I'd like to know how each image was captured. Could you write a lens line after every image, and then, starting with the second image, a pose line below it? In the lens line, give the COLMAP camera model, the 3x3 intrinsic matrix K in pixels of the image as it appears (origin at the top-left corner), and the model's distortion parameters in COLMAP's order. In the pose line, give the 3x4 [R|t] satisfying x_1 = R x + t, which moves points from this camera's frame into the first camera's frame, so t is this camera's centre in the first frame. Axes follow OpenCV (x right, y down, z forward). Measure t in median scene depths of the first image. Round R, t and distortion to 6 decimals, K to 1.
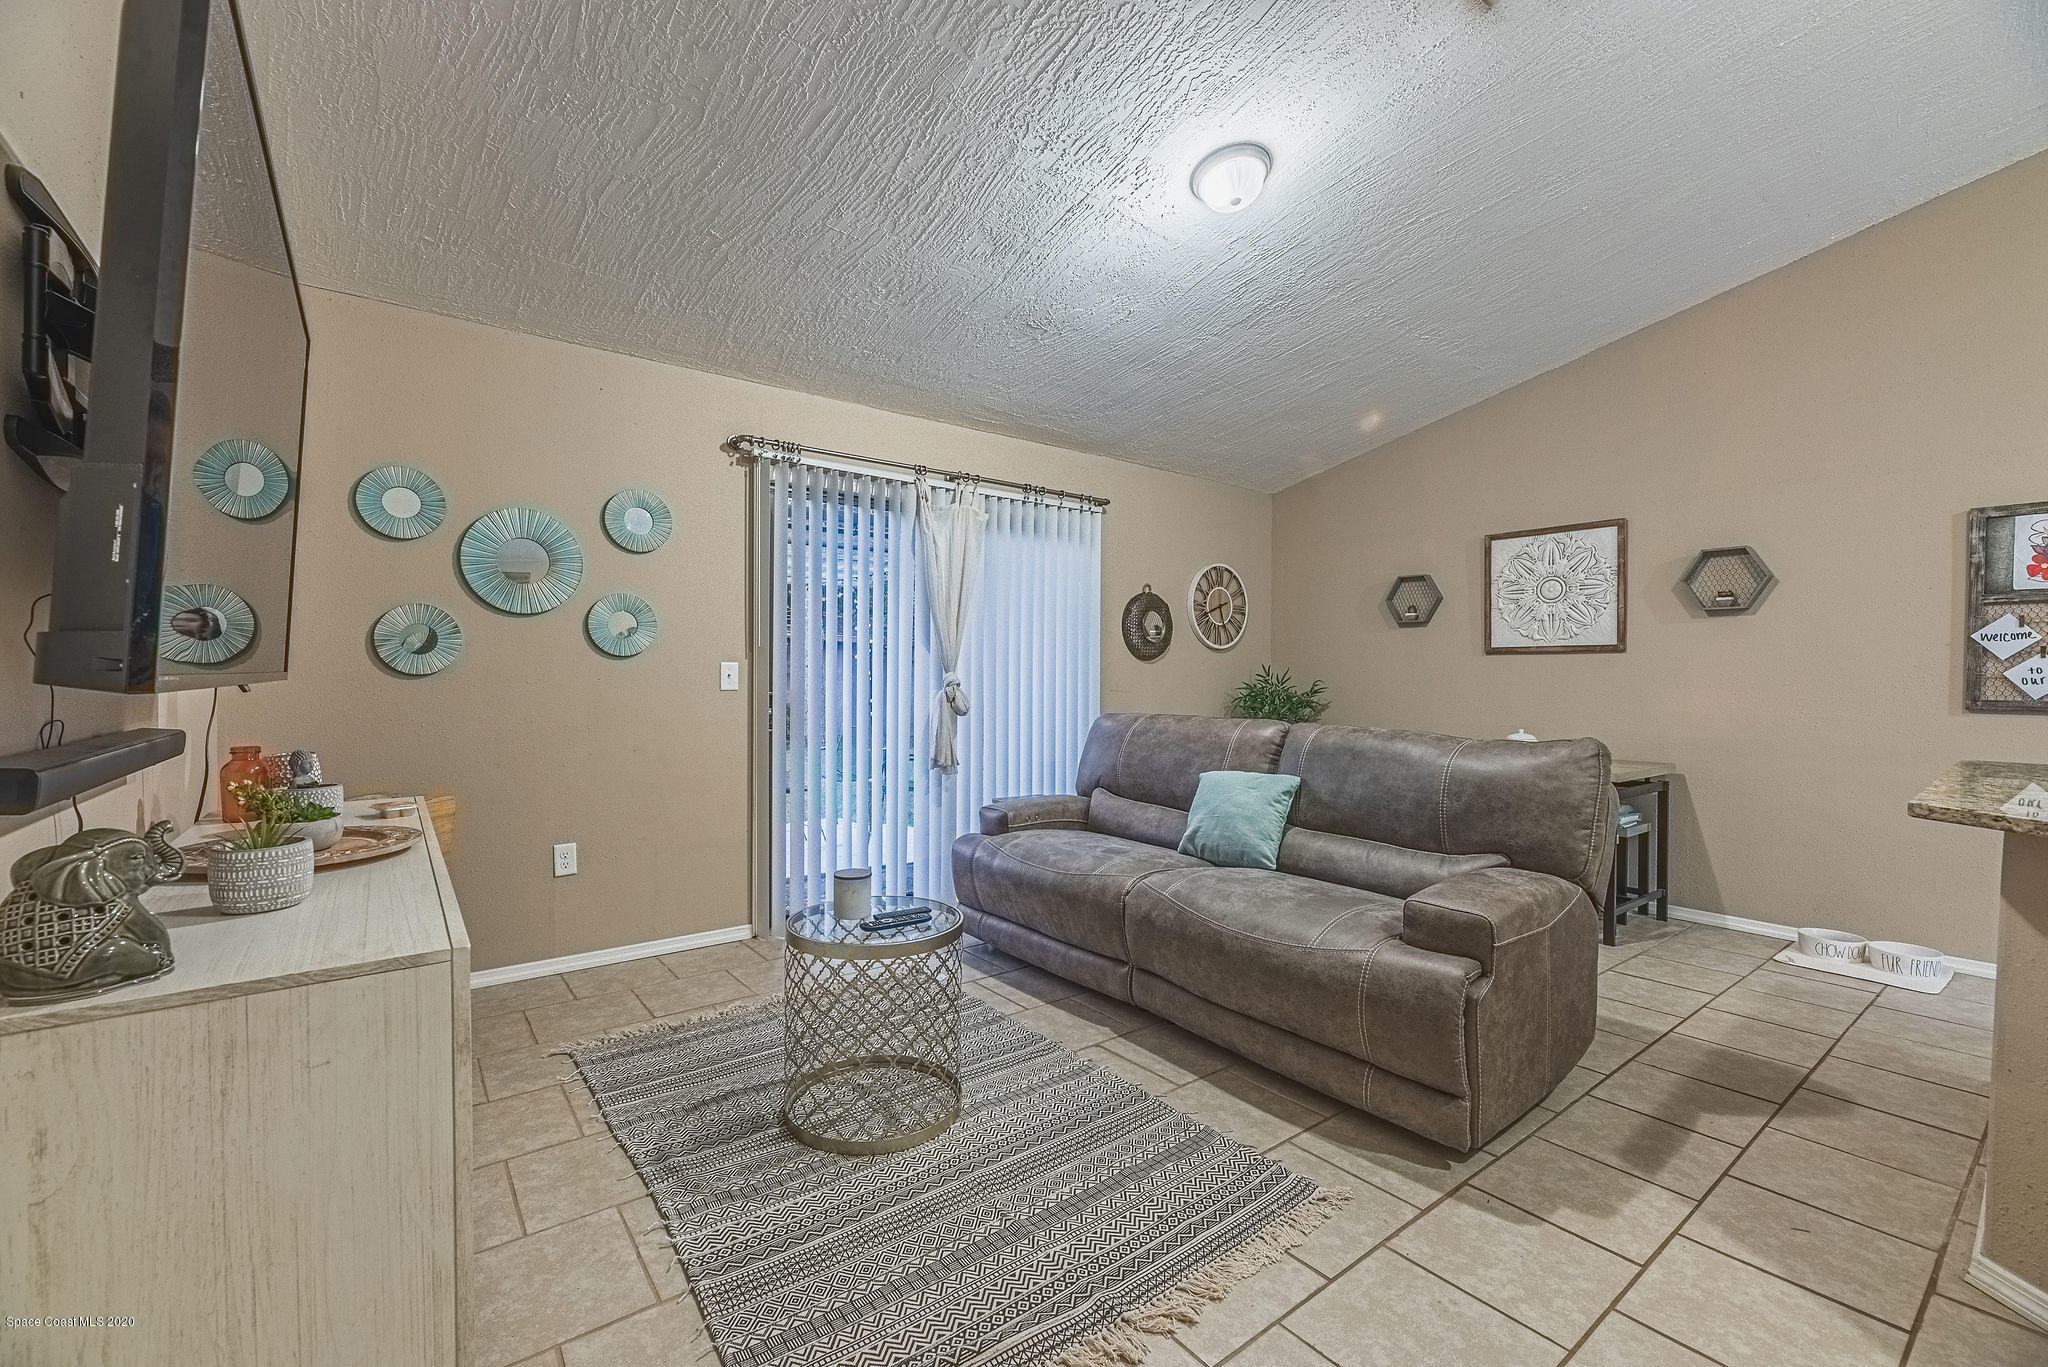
lens RADIAL K [[855.5, 0, 1034.1], [0, 855.5, 684.4], [0, 0, 1]] dist [-0.000507, -0.000048]
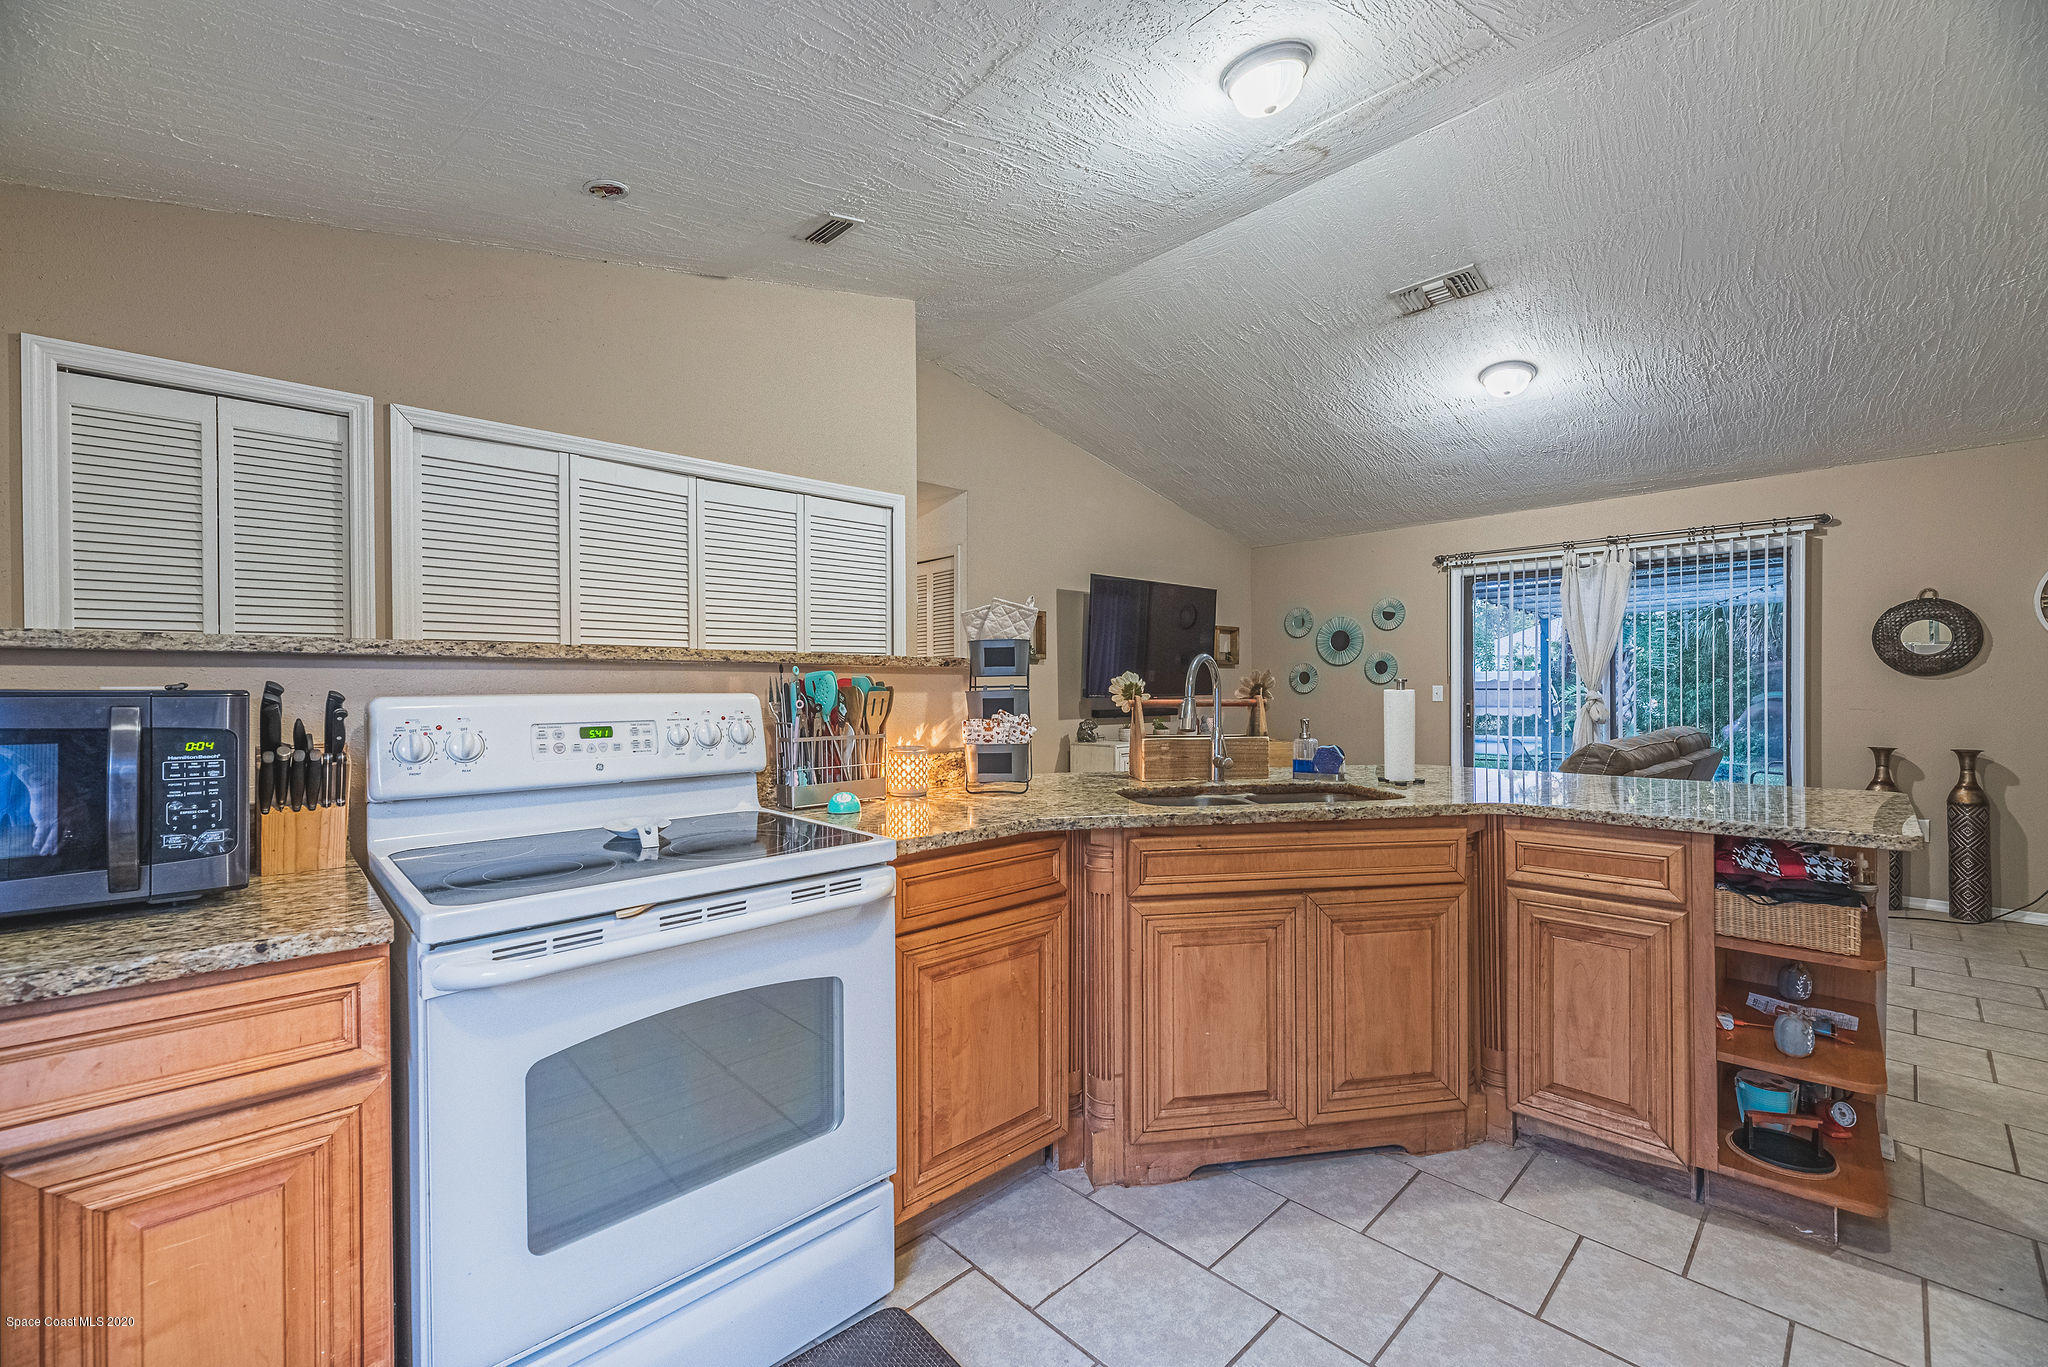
lens RADIAL K [[828.1, 0, 1023.0], [0, 828.1, 688.3], [0, 0, 1]] dist [-0.001215, -0.000017]
pose [[0.104114, 0.000566, -0.994565, 1.034184], [-0.003511, 0.999994, 0.000202, -0.014052], [0.994559, 0.003471, 0.104115, -0.018496]]
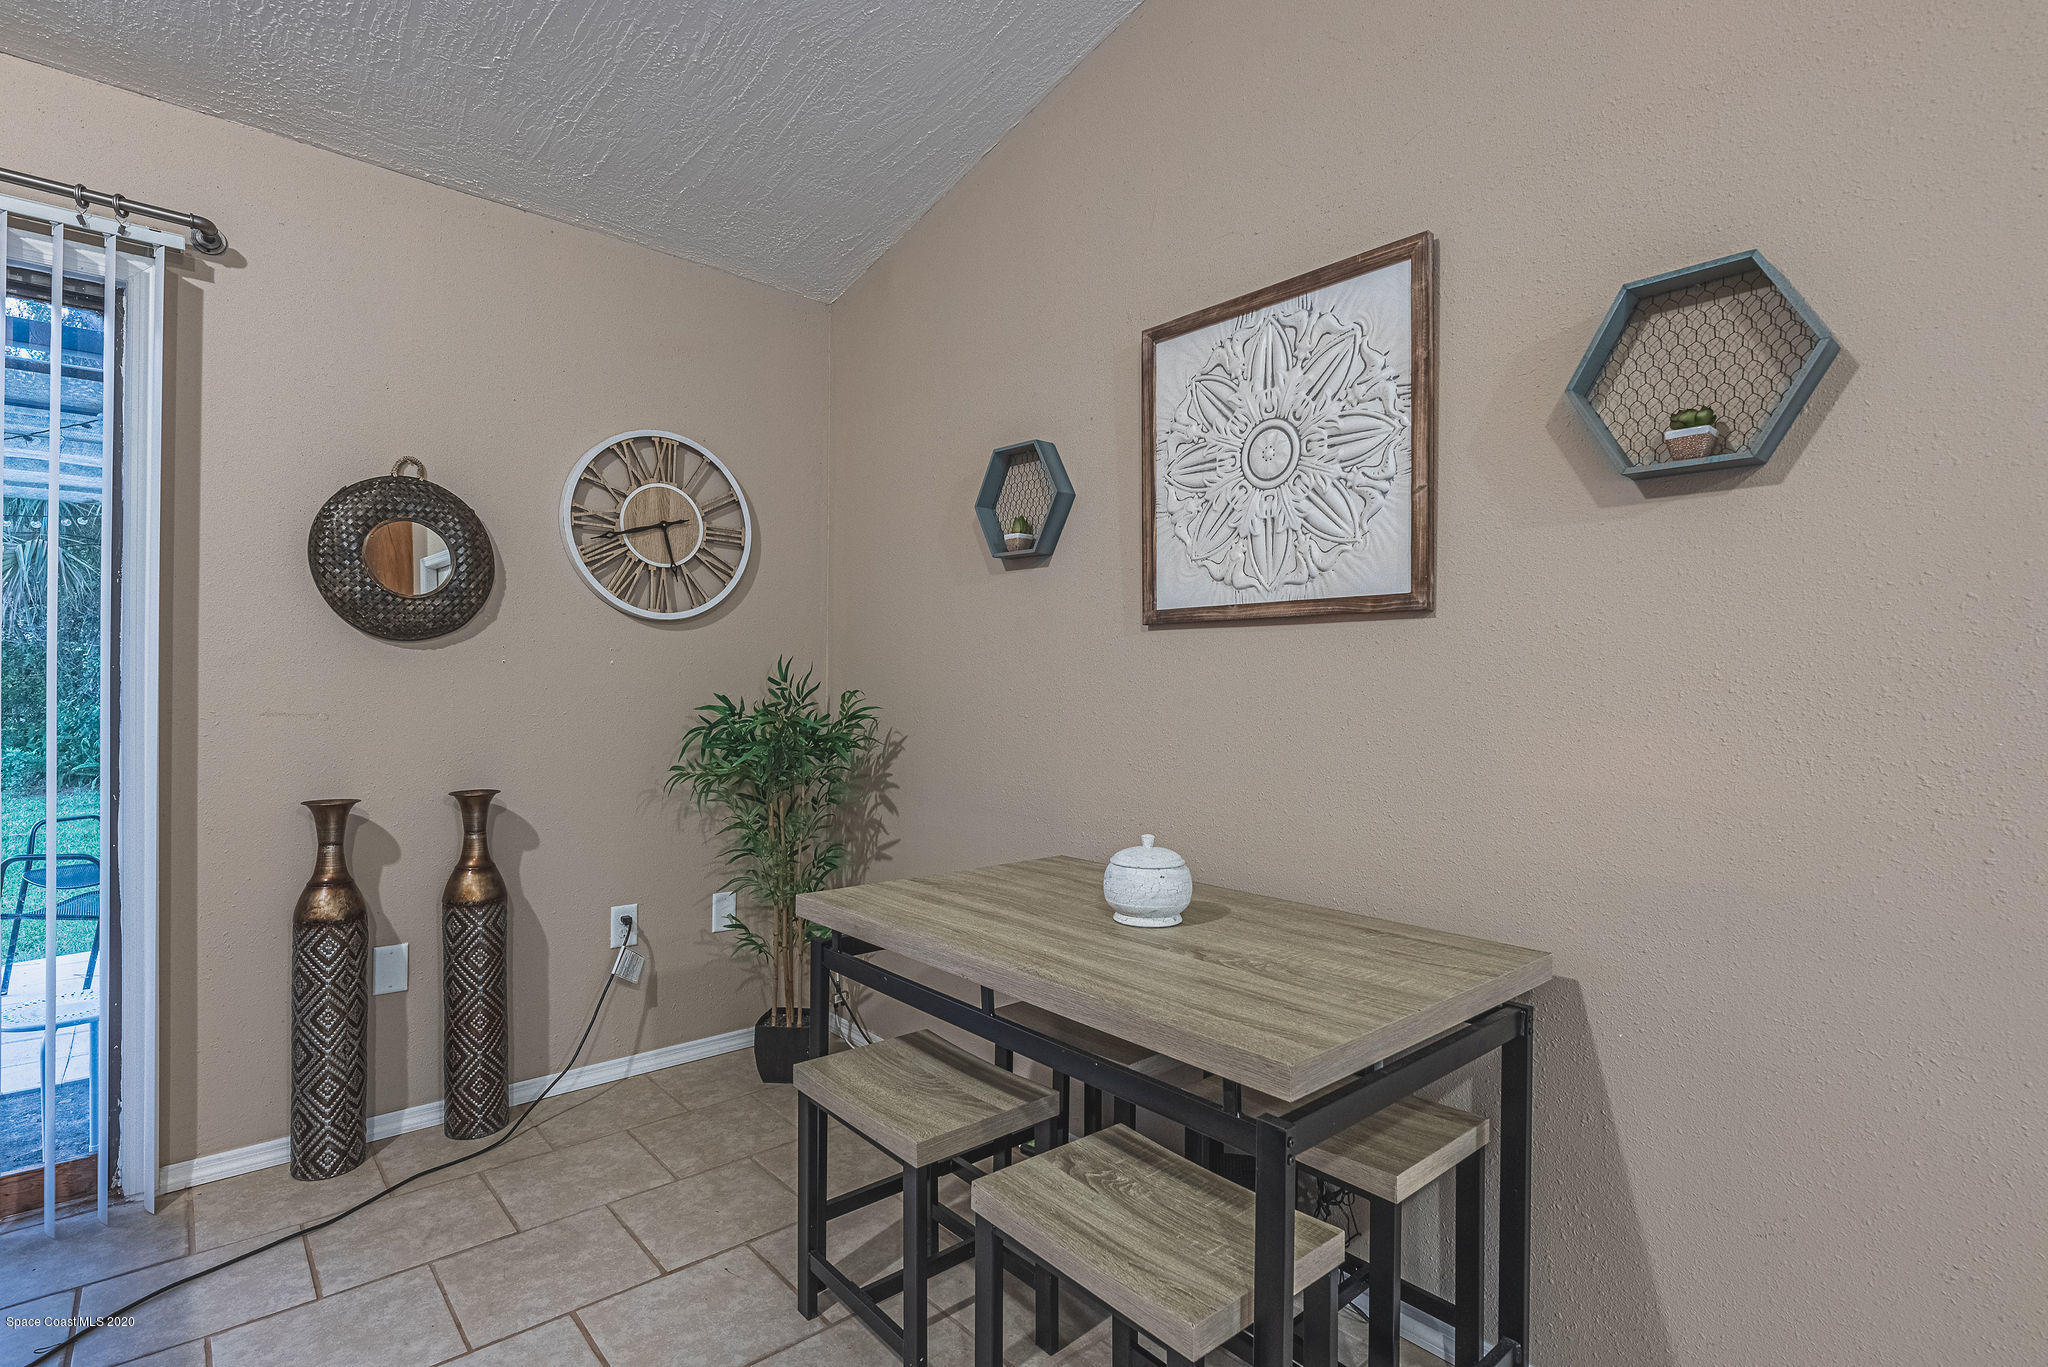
lens RADIAL K [[999.5, 0, 1052.4], [0, 999.5, 682.7], [0, 0, 1]] dist [-0.004445, -0.000310]
pose [[0.995946, 0.005635, 0.089773, 0.470376], [-0.004785, 0.999942, -0.009689, -0.004930], [-0.089823, 0.009220, 0.995915, 0.570812]]
